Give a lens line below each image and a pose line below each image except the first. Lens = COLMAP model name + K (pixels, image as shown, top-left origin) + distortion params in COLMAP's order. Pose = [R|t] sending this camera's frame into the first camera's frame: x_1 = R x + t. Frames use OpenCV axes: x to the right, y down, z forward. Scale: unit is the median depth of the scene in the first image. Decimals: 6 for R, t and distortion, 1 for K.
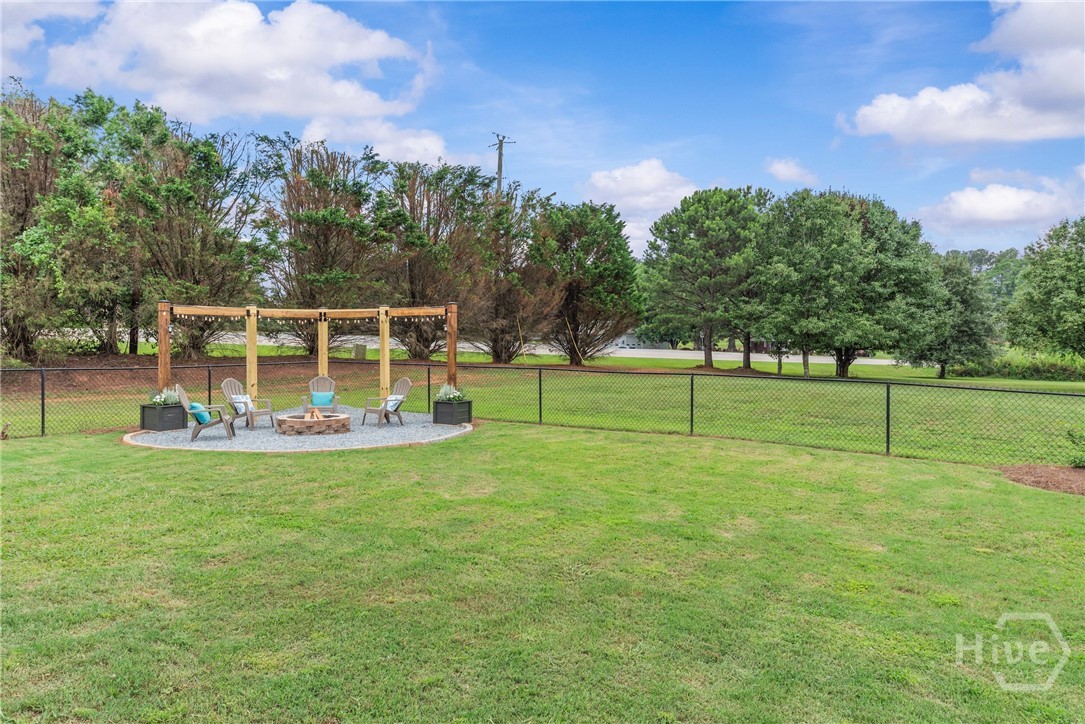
lens RADIAL K [[747.1, 0, 556.8], [0, 747.1, 342.7], [0, 0, 1]] dist [-0.001772, 0.000533]
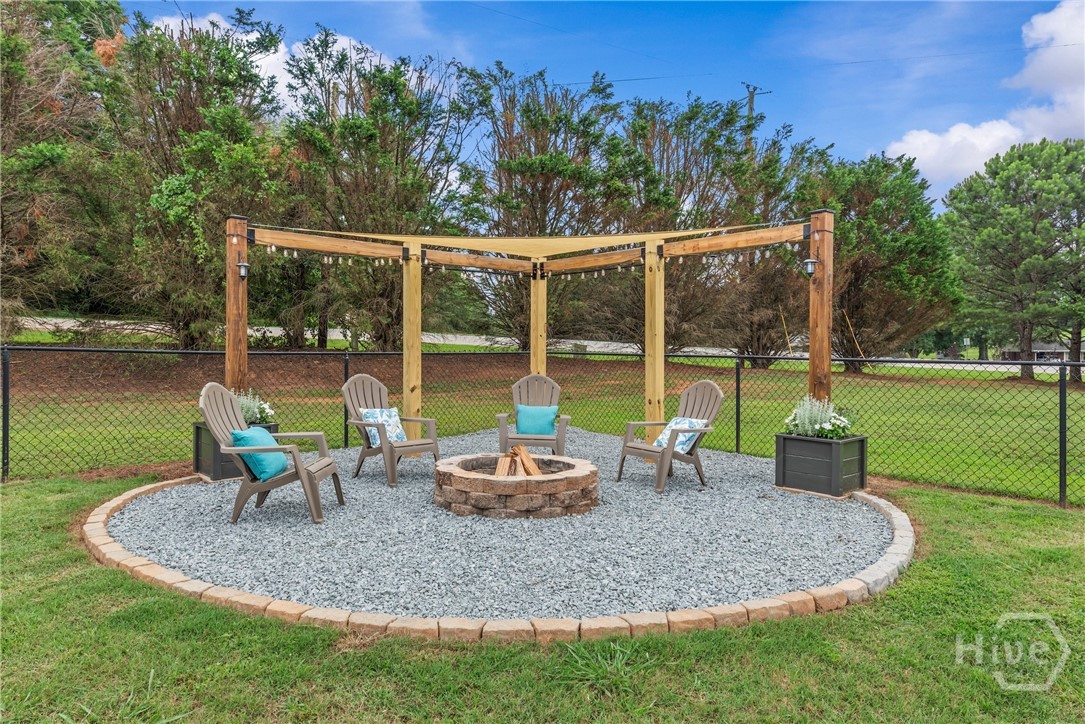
lens RADIAL K [[845.3, 0, 542.0], [0, 845.3, 361.8], [0, 0, 1]] dist [-0.002122, -0.000020]
pose [[0.955511, 0.014271, -0.294610, -0.077228], [-0.008726, 0.999759, 0.020126, 0.013430], [0.294826, -0.016660, 0.955406, 0.247122]]
